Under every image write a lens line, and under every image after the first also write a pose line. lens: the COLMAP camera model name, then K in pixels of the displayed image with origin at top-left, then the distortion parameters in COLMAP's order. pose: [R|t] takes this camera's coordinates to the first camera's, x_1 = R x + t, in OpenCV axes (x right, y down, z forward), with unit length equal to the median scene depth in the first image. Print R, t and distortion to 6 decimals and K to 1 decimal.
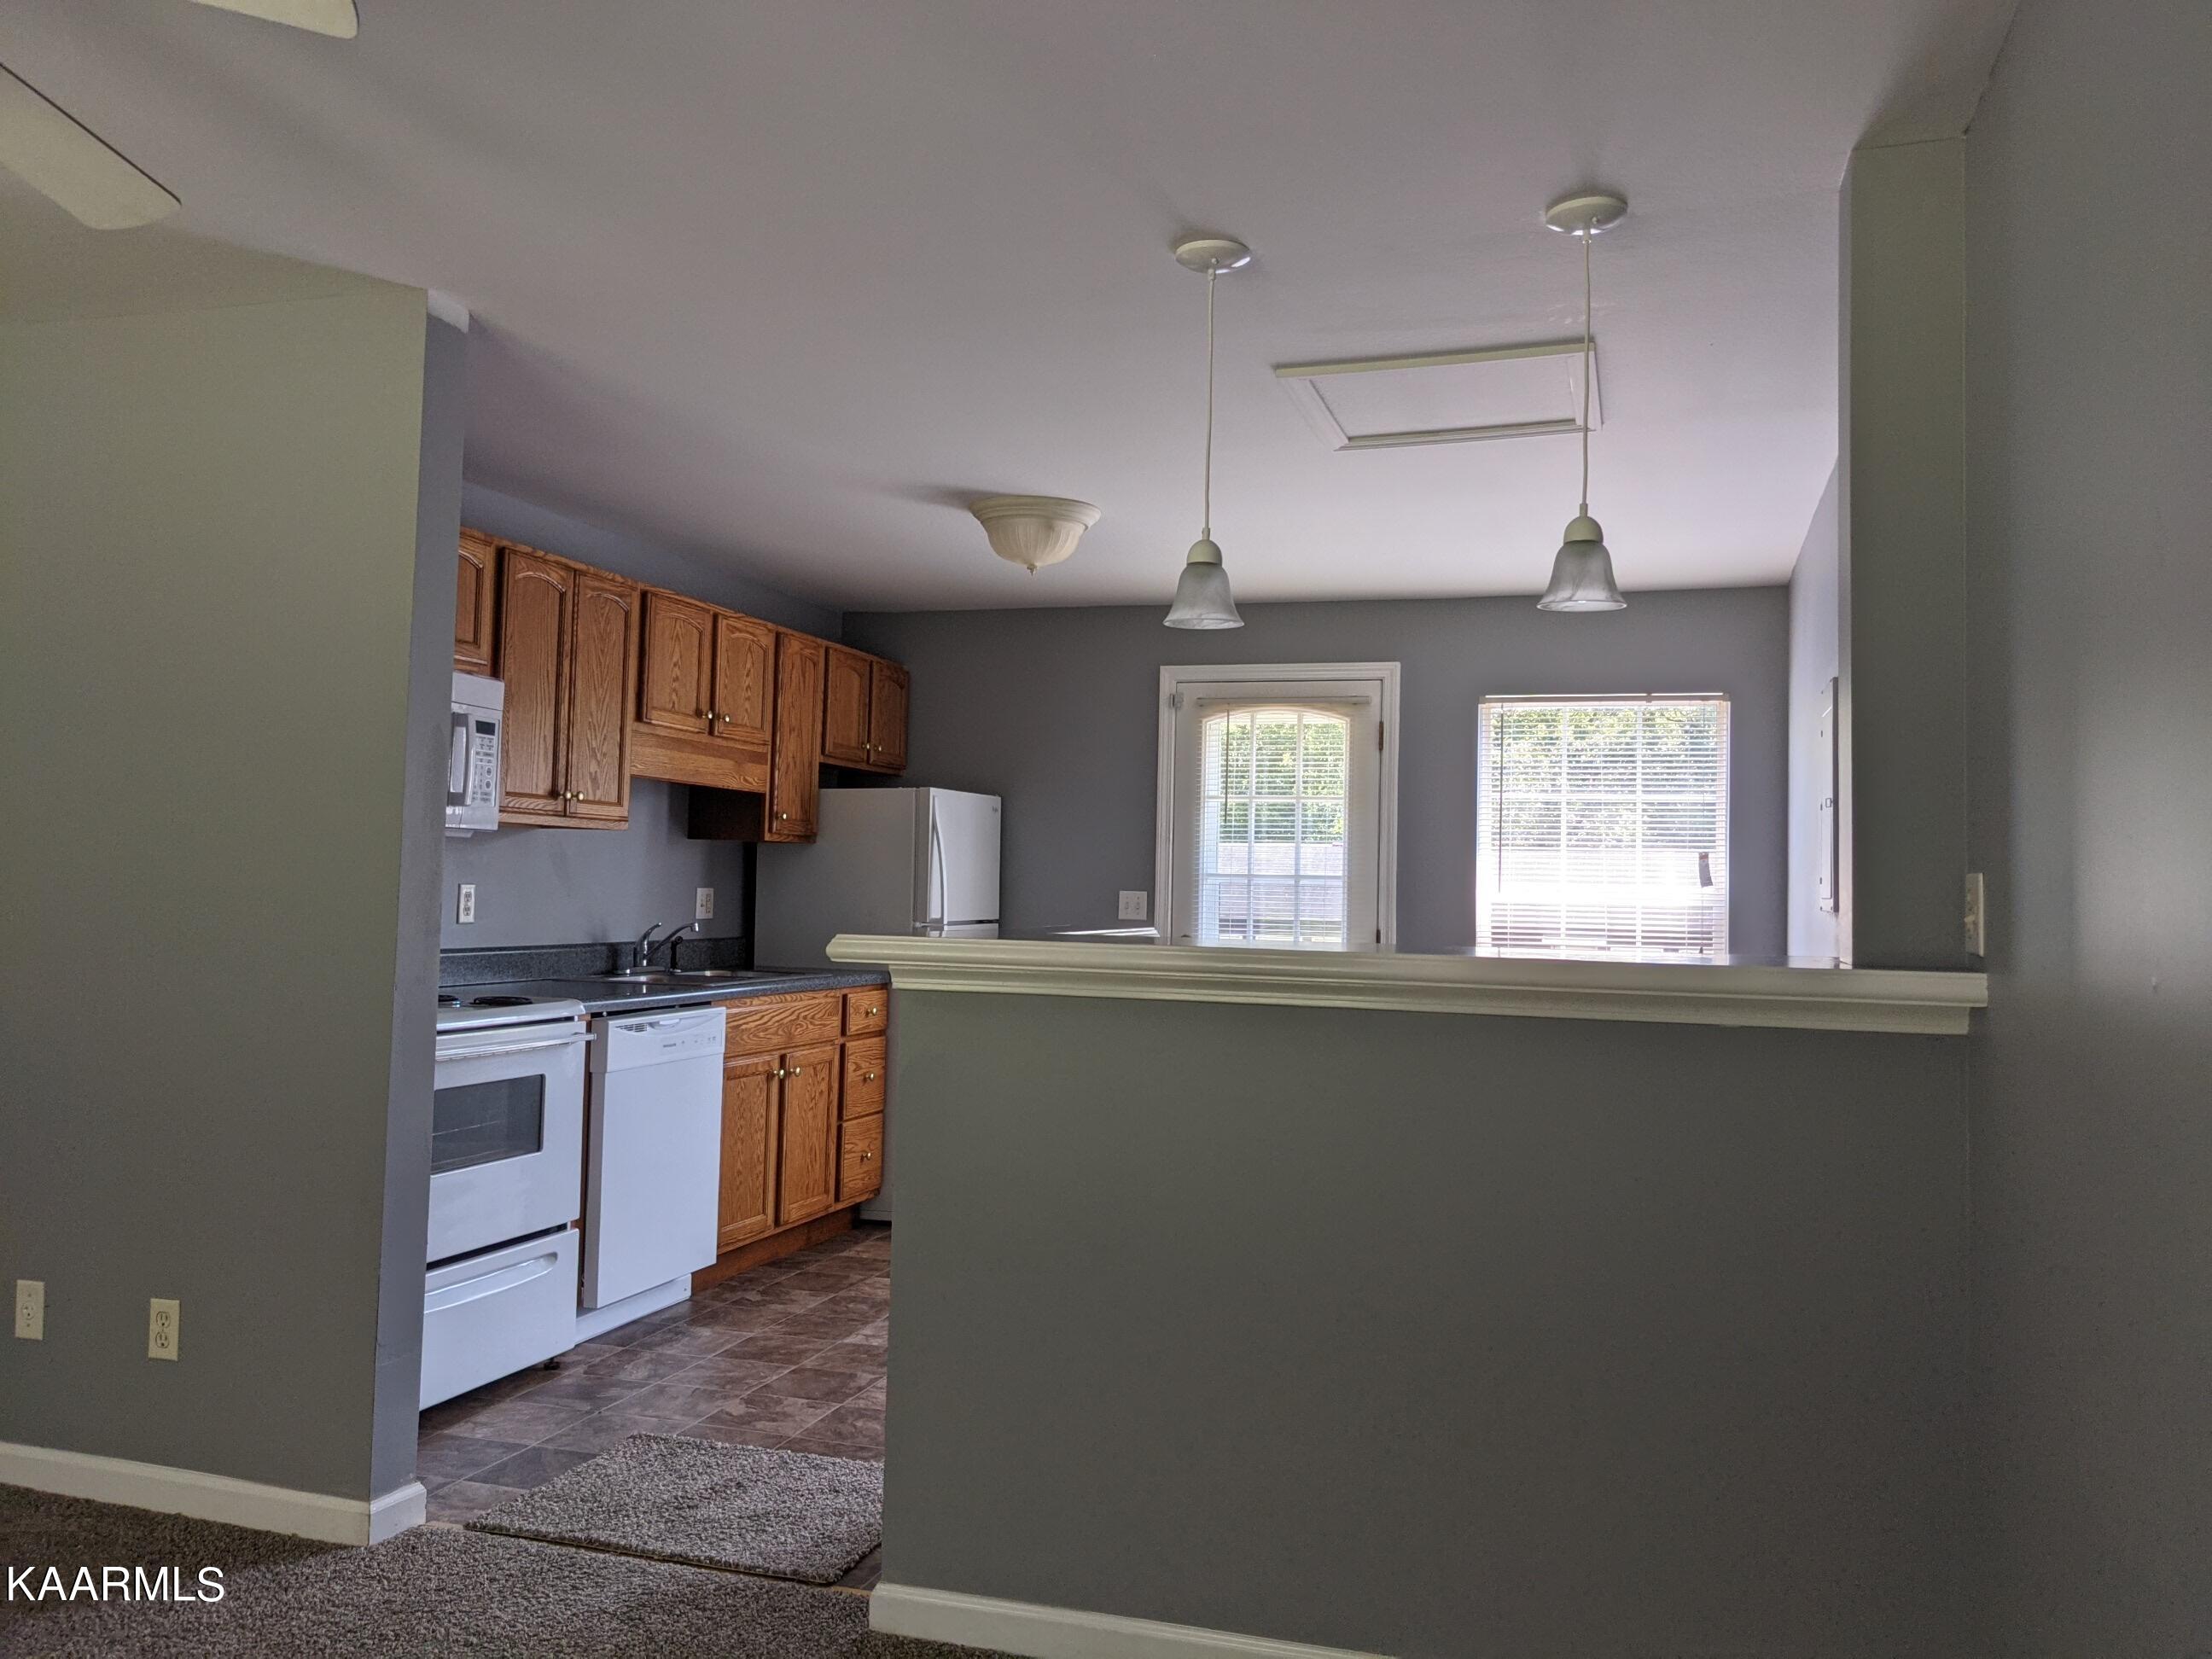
lens RADIAL K [[1706.7, 0, 1094.3], [0, 1706.7, 783.2], [0, 0, 1]] dist [0.035395, -0.061907]
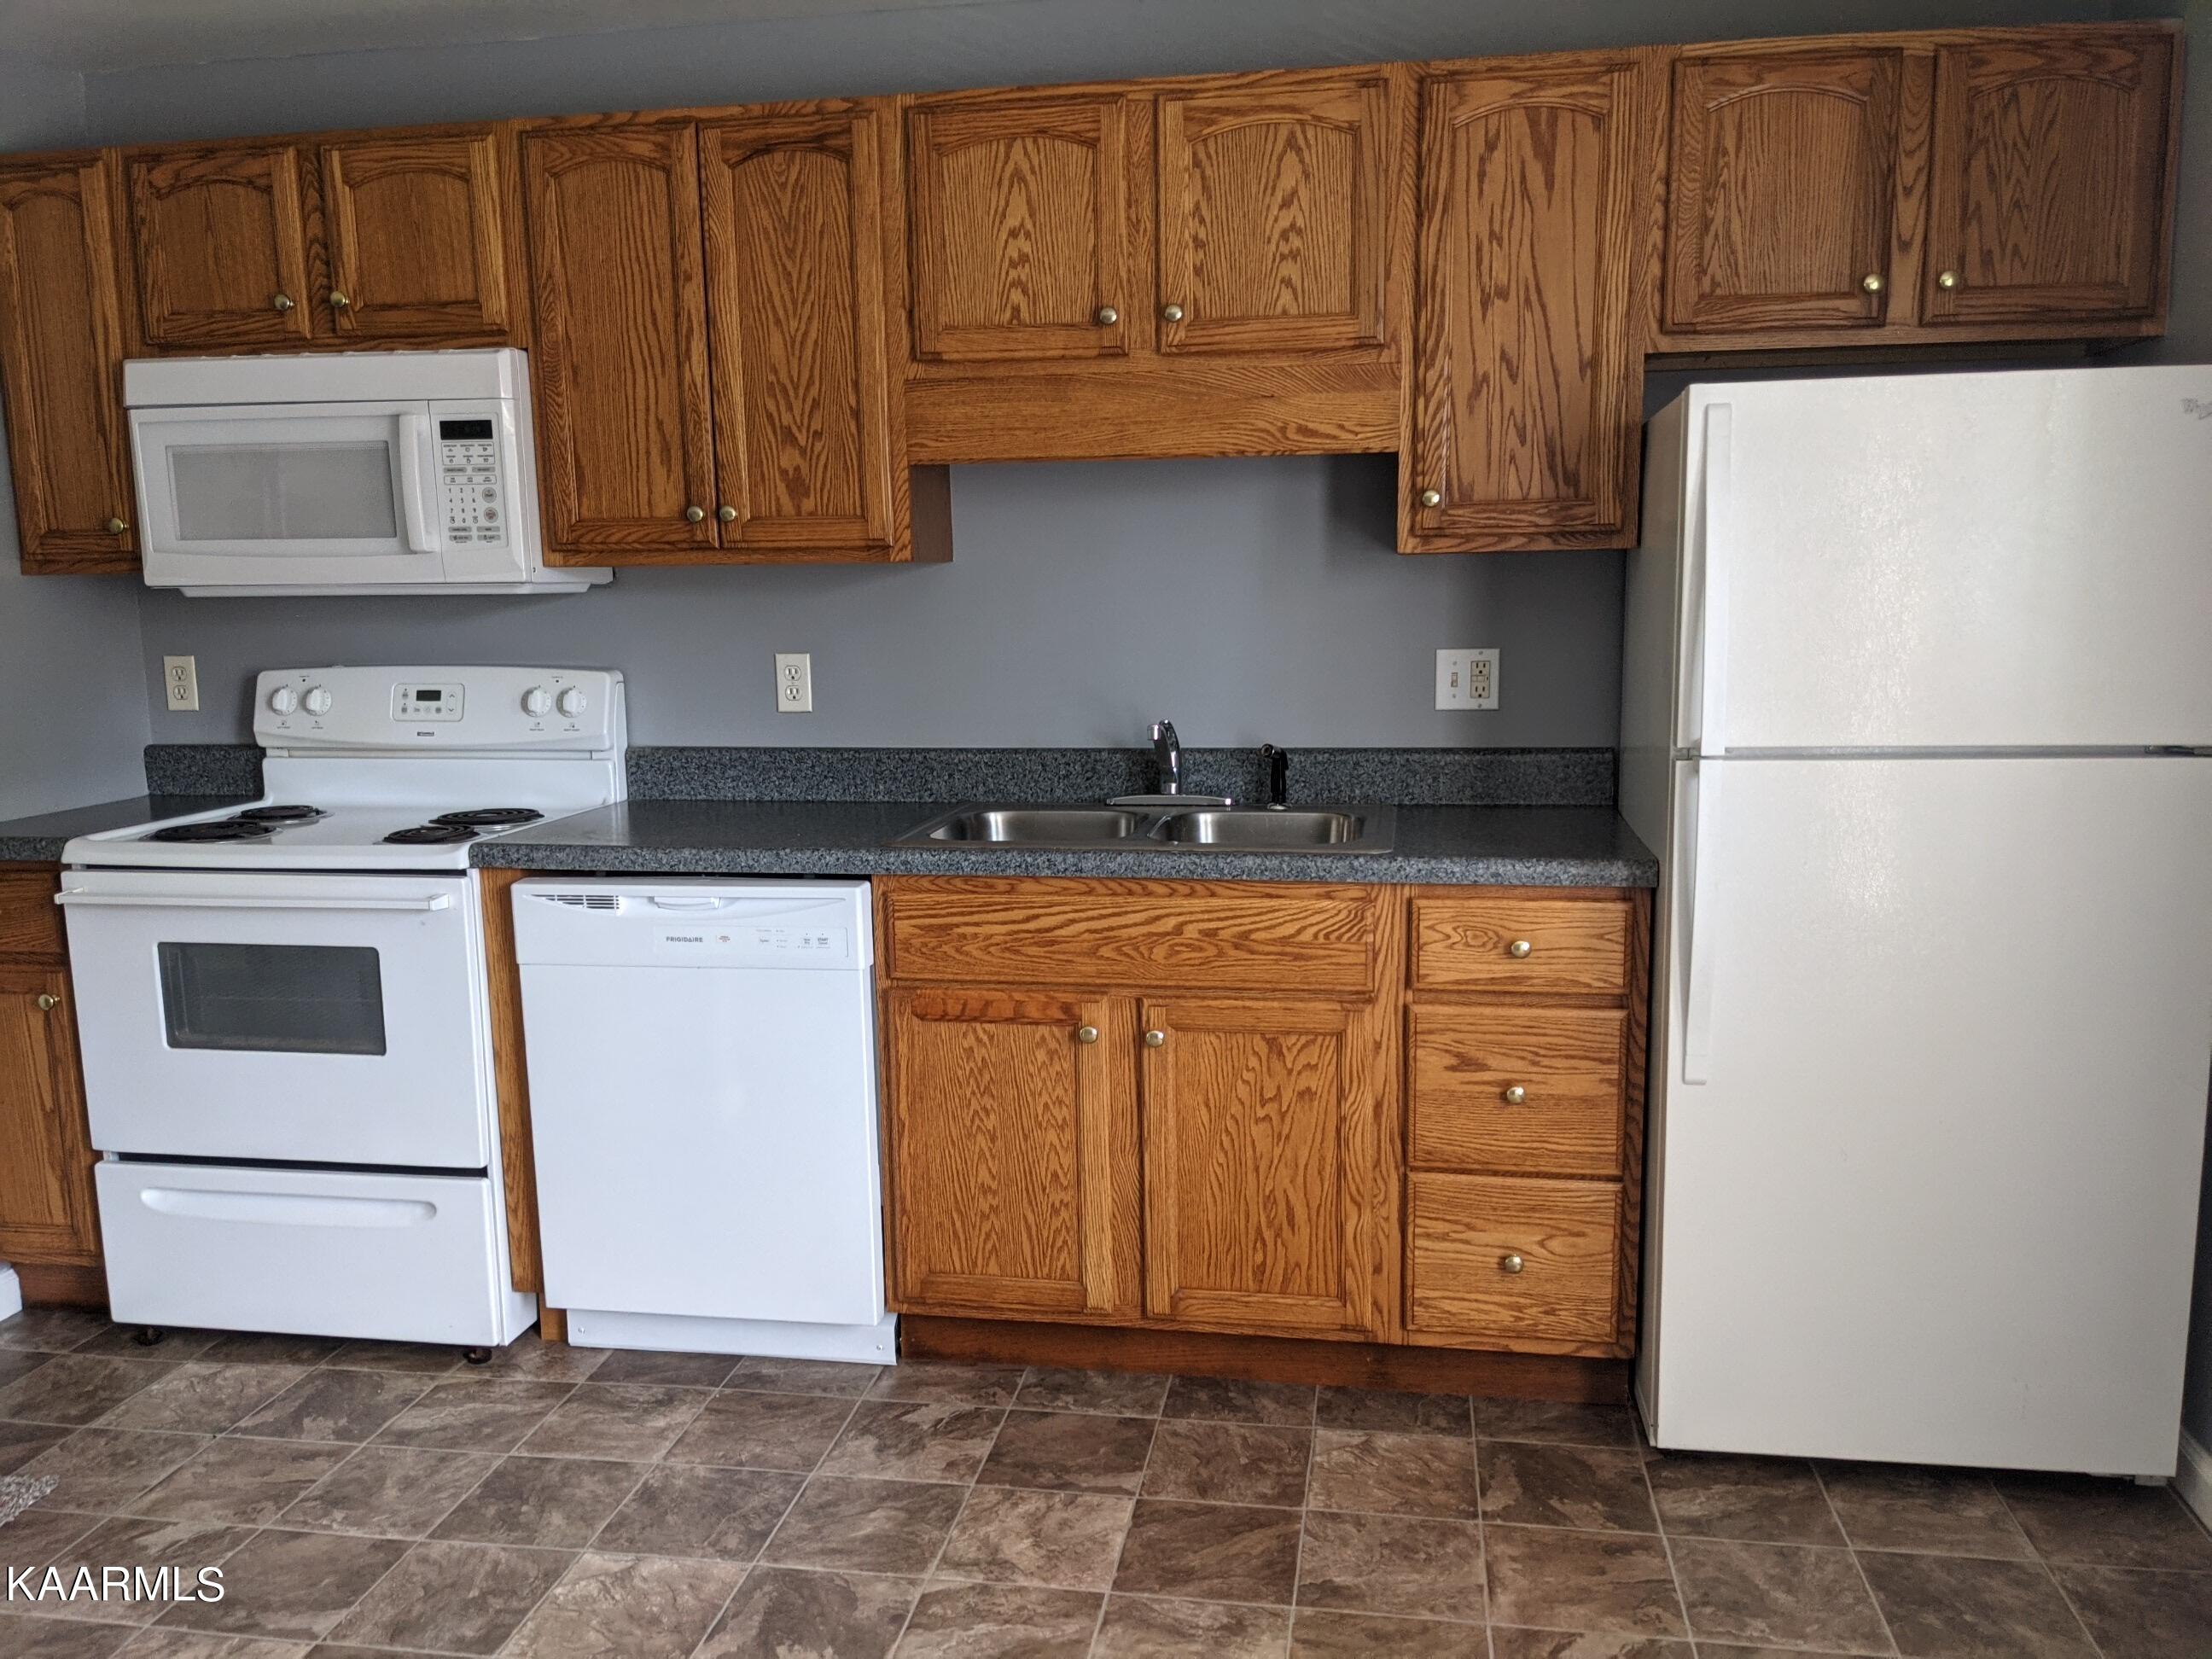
lens RADIAL K [[1786.9, 0, 1103.0], [0, 1786.9, 851.3], [0, 0, 1]] dist [0.007217, -0.006085]
pose [[0.129891, 0.125627, -0.983538, 0.317249], [0.079380, 0.987440, 0.136608, 0.044514], [0.988346, -0.095817, 0.118288, 0.927162]]
